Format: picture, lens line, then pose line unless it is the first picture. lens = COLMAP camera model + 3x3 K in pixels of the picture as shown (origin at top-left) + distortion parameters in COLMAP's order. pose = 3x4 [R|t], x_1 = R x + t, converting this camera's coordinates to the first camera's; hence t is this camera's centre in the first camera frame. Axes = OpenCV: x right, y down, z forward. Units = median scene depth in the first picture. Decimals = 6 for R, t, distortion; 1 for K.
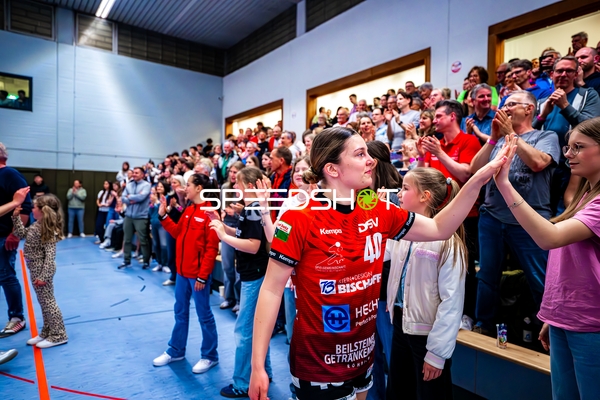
lens RADIAL K [[391.2, 0, 299.7], [0, 391.2, 197.7], [0, 0, 1]] dist [0.026543, 0.000168]
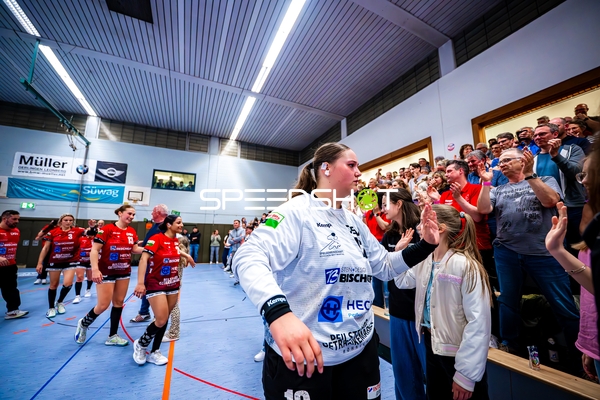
lens RADIAL K [[242.4, 0, 300.0], [0, 242.4, 197.9], [0, 0, 1]] dist [-0.018298, 0.000104]
pose [[0.981011, -0.041354, -0.189494, 0.004990], [0.008046, 0.984841, -0.173274, 0.006059], [0.193787, 0.168459, 0.966472, 0.048762]]
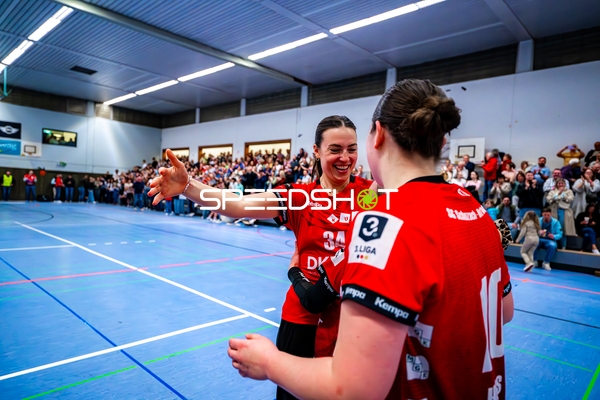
lens RADIAL K [[390.8, 0, 300.0], [0, 390.8, 200.0], [0, 0, 1]] dist [0.024017, 0.000426]
pose [[0.983506, 0.030866, 0.178225, 0.311790], [-0.034467, 0.999259, 0.017140, 0.007382], [-0.177563, -0.023000, 0.983841, -2.259427]]
